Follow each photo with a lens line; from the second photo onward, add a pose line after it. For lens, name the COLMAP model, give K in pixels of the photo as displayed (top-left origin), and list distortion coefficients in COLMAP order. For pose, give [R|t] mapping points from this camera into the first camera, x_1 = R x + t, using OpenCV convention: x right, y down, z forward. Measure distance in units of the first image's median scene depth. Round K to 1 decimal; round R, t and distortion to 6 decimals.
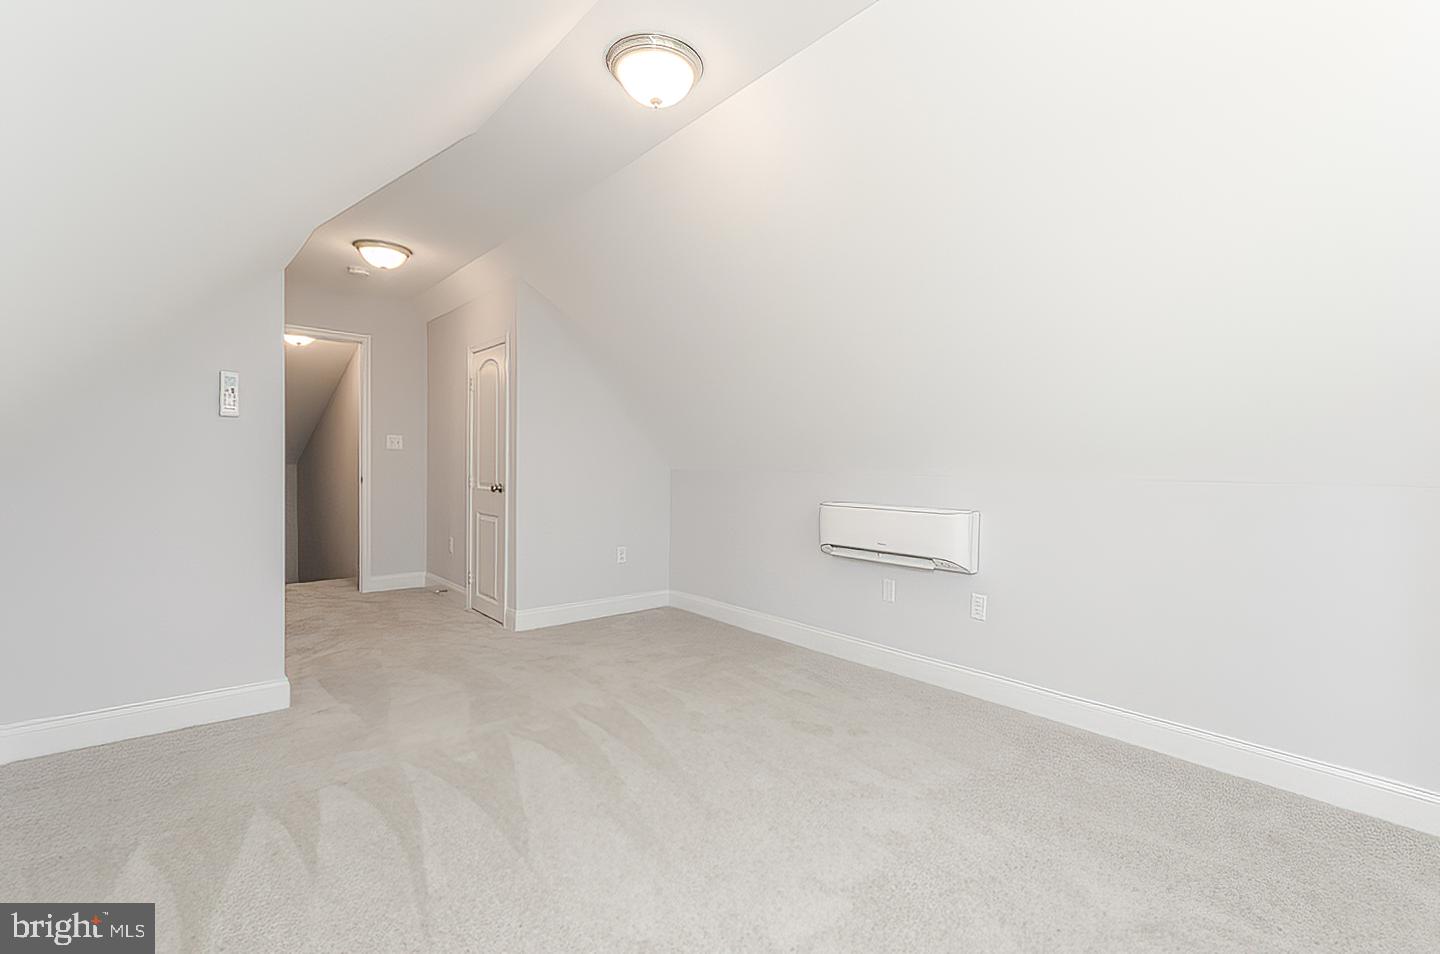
lens RADIAL K [[639.3, 0, 749.0], [0, 639.3, 490.2], [0, 0, 1]] dist [0.000427, -0.000205]
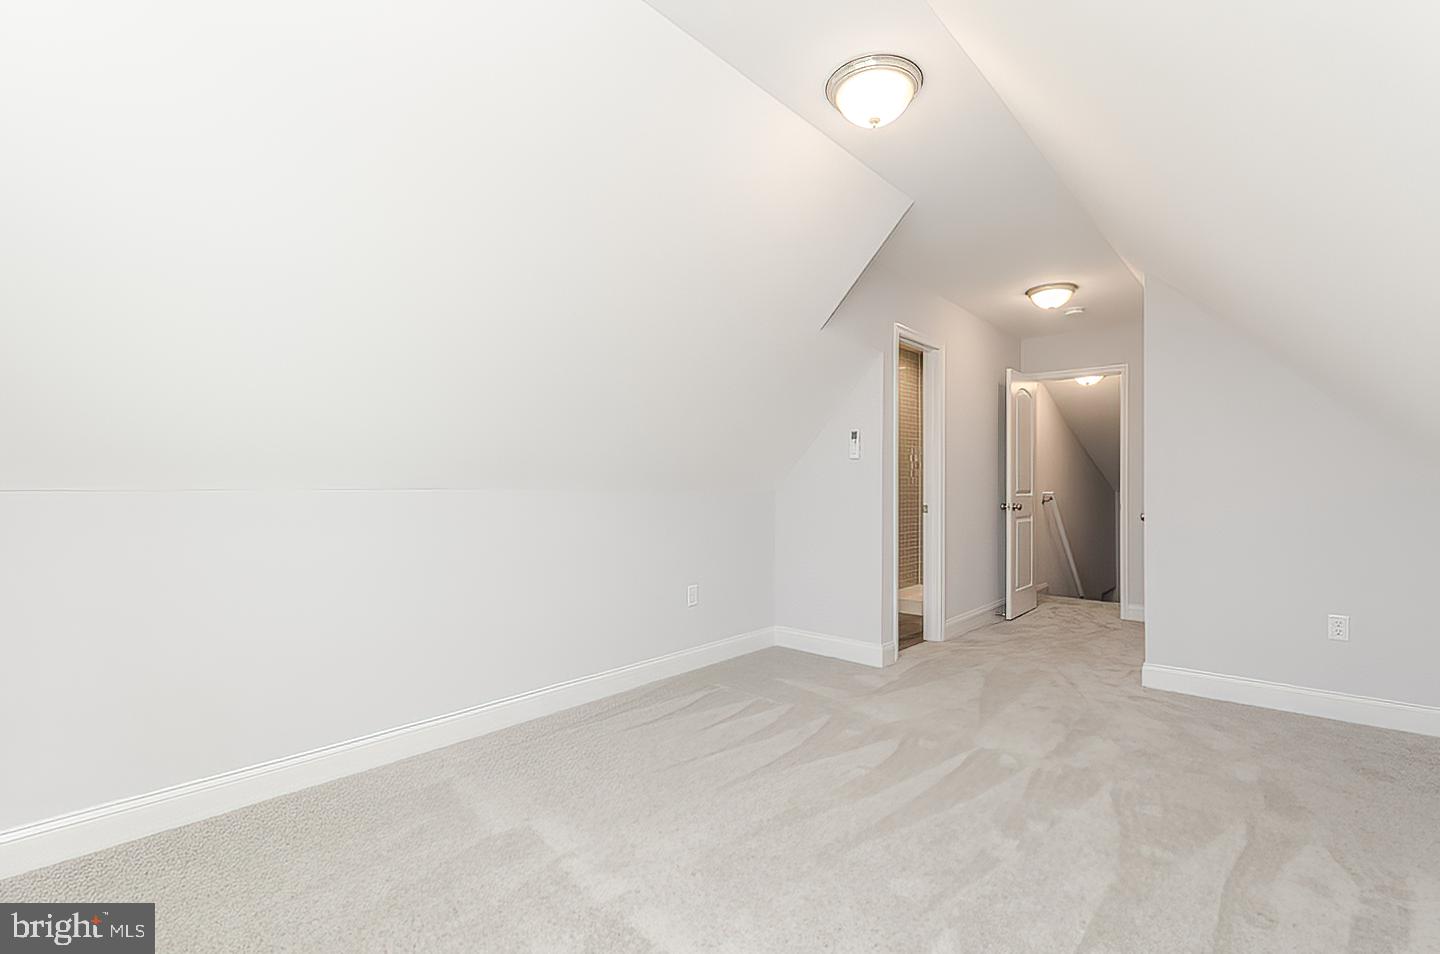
lens RADIAL K [[639.3, 0, 749.0], [0, 639.3, 490.2], [0, 0, 1]] dist [0.000427, -0.000205]
pose [[0.116237, -0.009347, -0.993178, 0.561343], [-0.036633, 0.999235, -0.013691, -0.011259], [0.992546, 0.037975, 0.115806, 0.491563]]
